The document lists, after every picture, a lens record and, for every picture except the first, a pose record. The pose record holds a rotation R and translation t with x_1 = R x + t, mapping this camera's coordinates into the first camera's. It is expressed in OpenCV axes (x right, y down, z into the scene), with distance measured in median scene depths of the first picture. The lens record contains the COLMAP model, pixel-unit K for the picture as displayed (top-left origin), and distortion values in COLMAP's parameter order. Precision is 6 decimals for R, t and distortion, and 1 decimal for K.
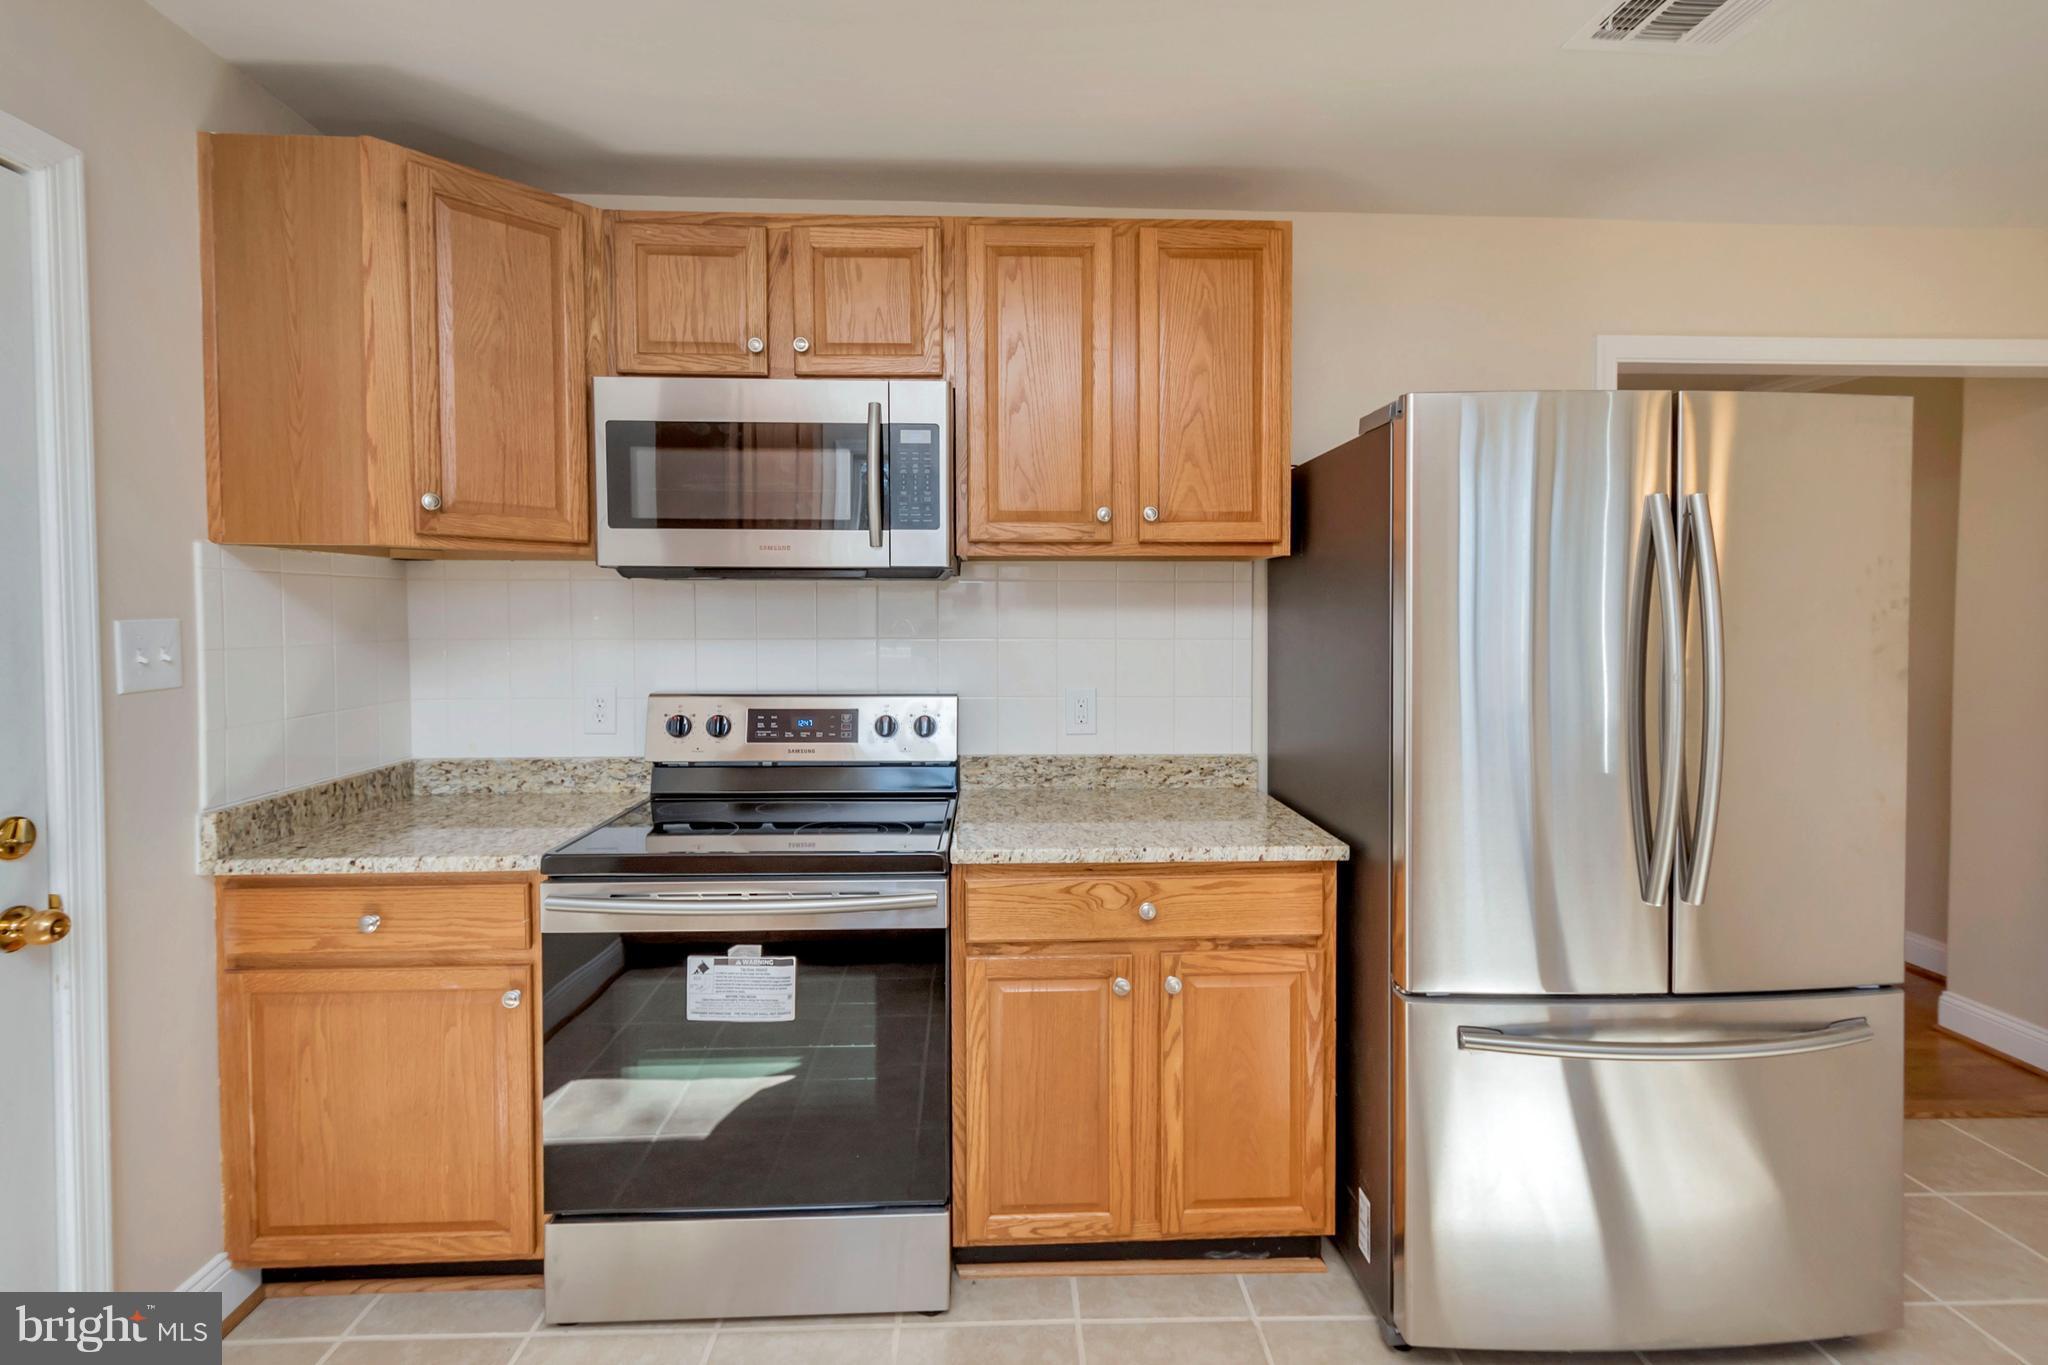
lens RADIAL K [[925.0, 0, 1014.6], [0, 925.0, 647.5], [0, 0, 1]] dist [0.010932, -0.002914]
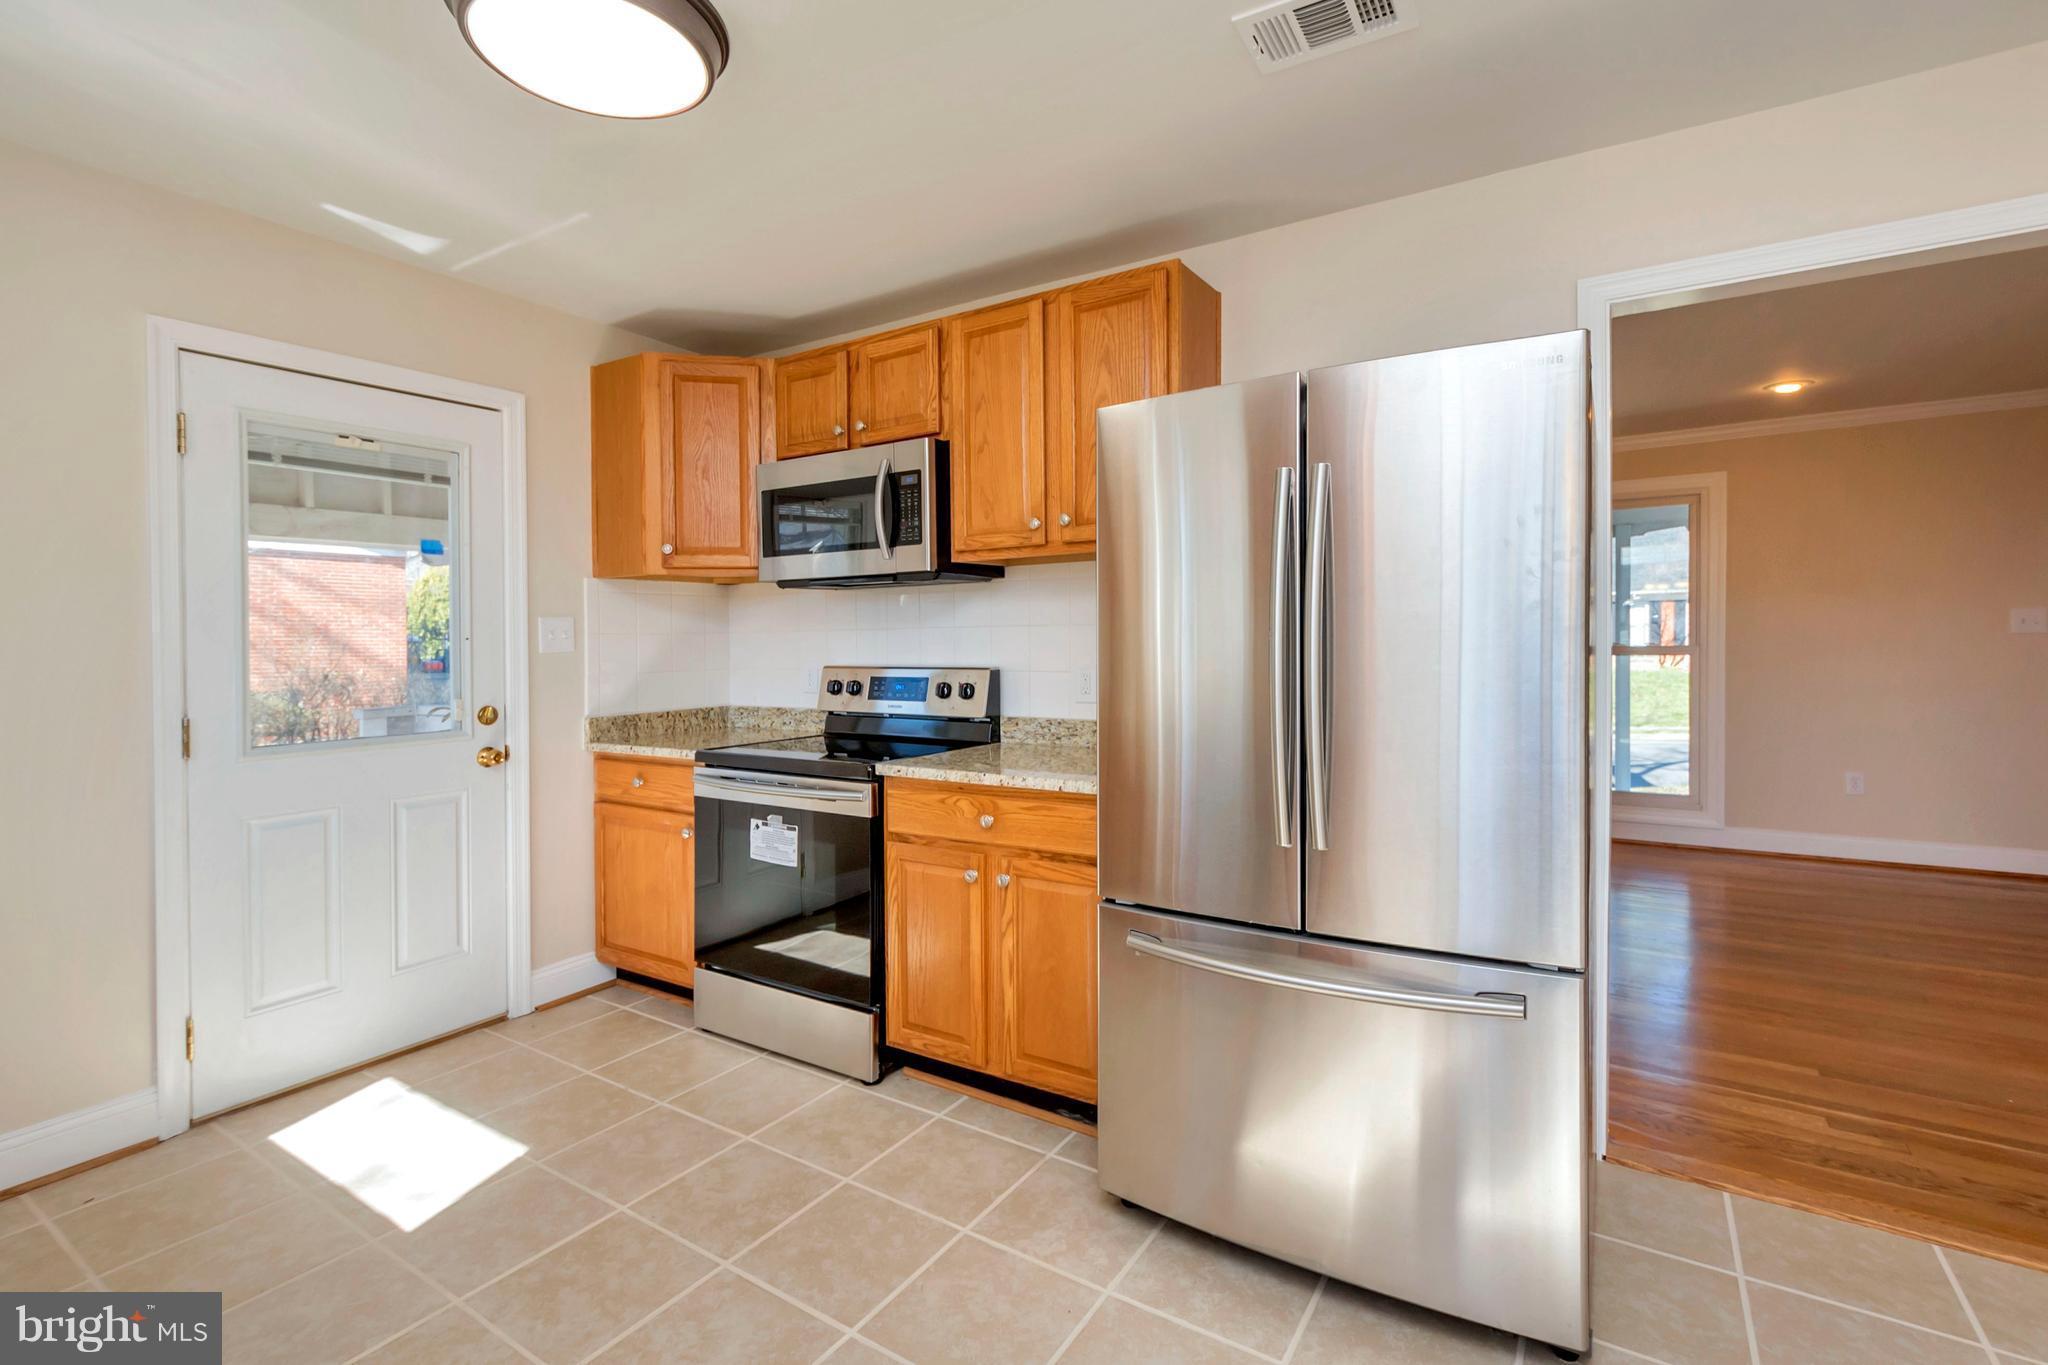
lens RADIAL K [[925.0, 0, 1034.6], [0, 925.0, 647.7], [0, 0, 1]] dist [0.010932, -0.002914]
pose [[0.824596, -0.004781, -0.565702, 0.880048], [-0.006523, 0.999817, -0.017957, 0.054680], [0.565685, 0.018497, 0.824414, -0.054170]]
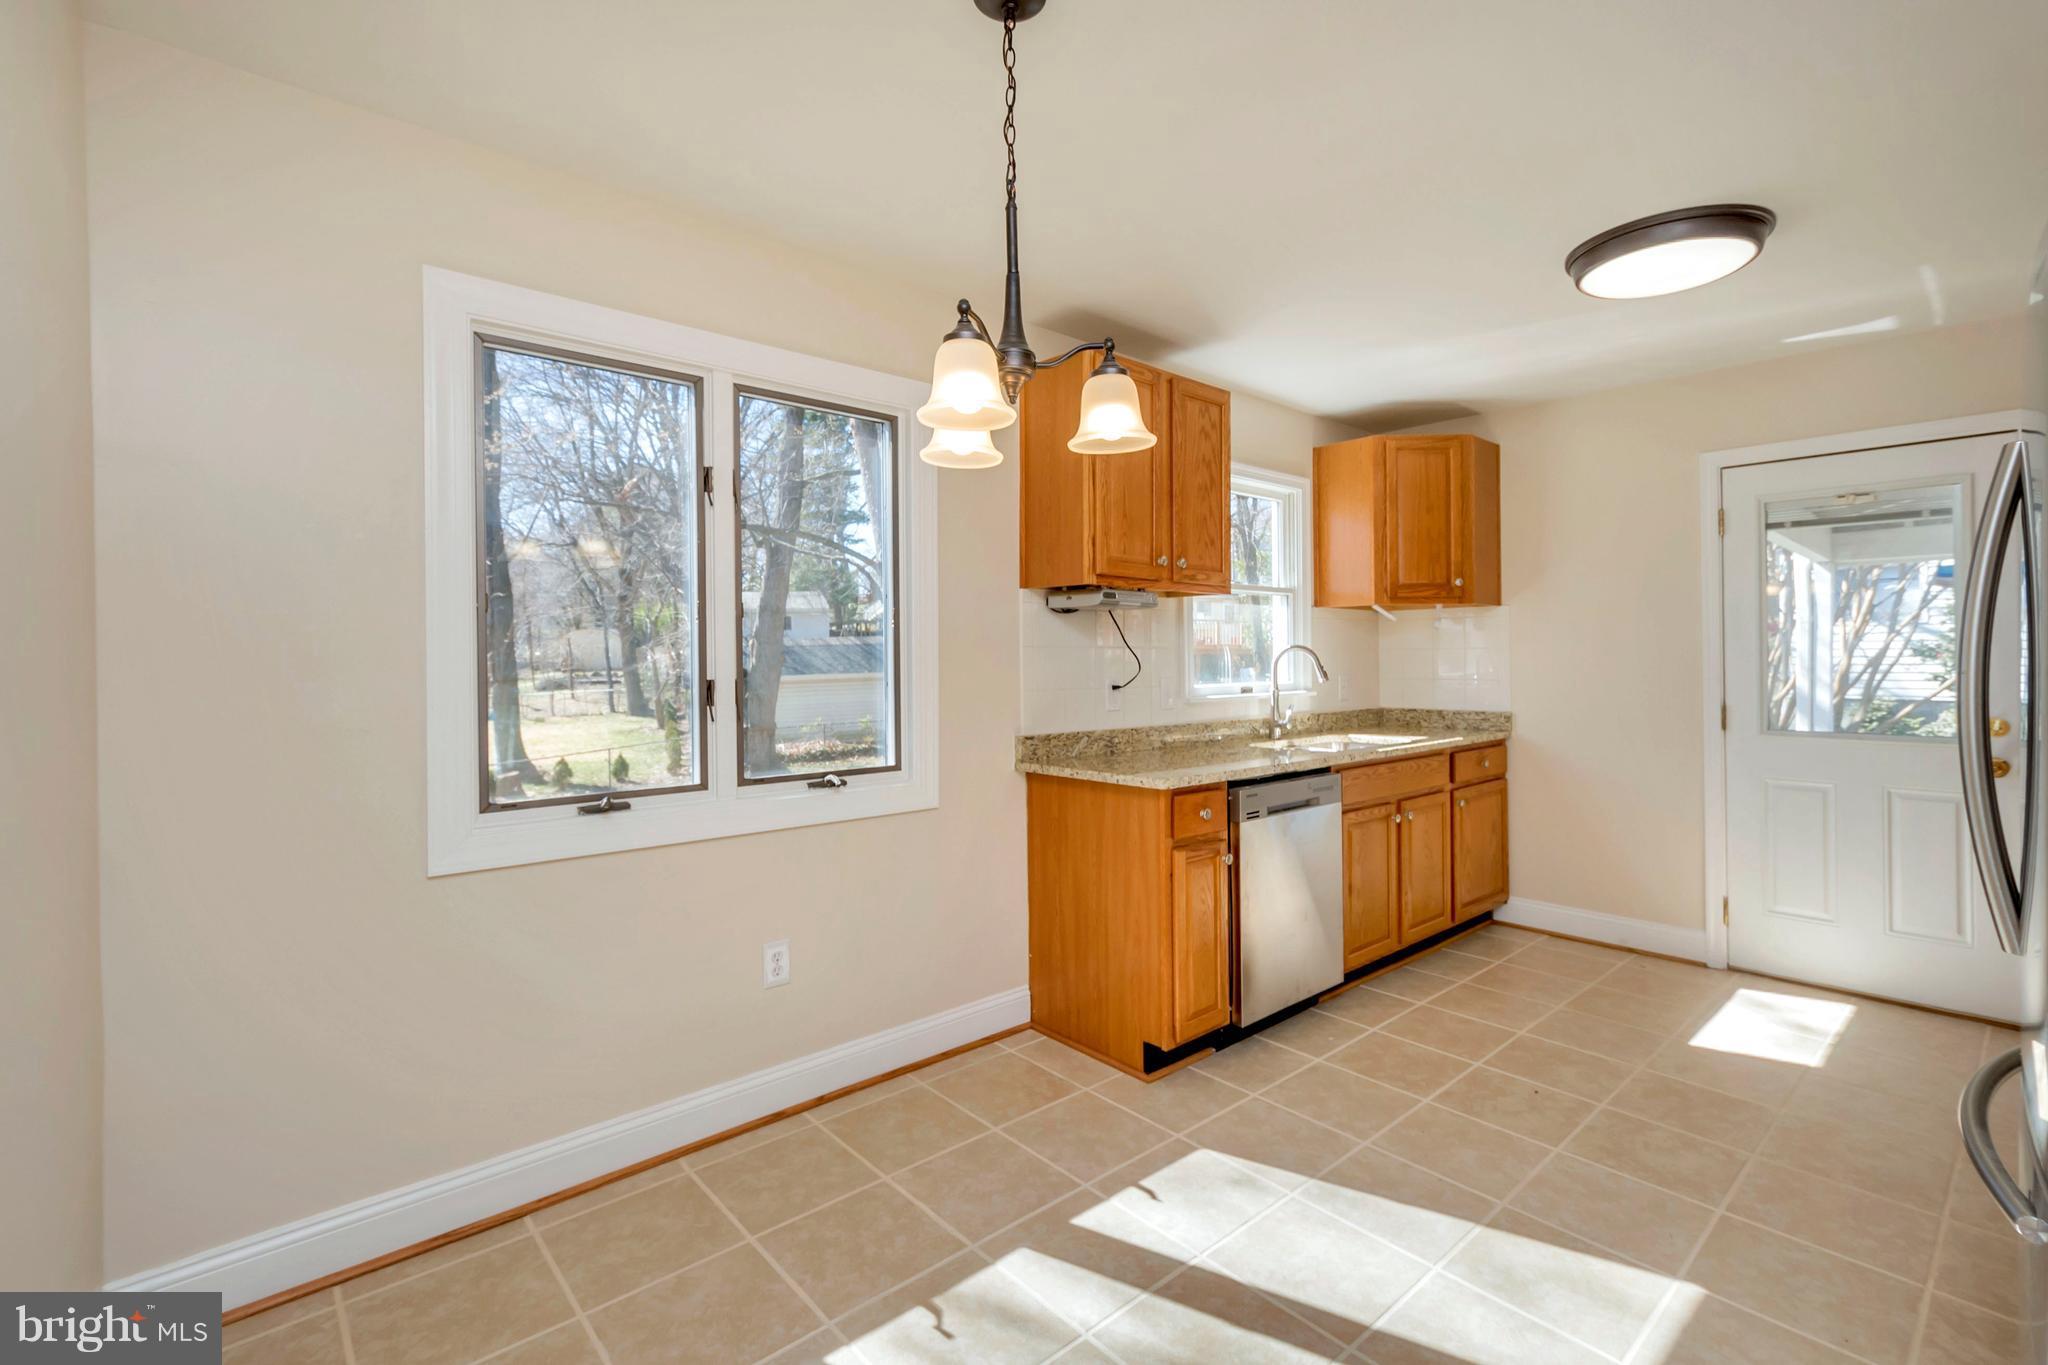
lens RADIAL K [[925.0, 0, 1013.4], [0, 925.0, 647.0], [0, 0, 1]] dist [0.010932, -0.002914]
pose [[-0.778393, -0.001685, -0.627775, 1.602514], [-0.015461, 0.999745, 0.016486, 0.006338], [0.627587, 0.022539, -0.778220, 0.911385]]
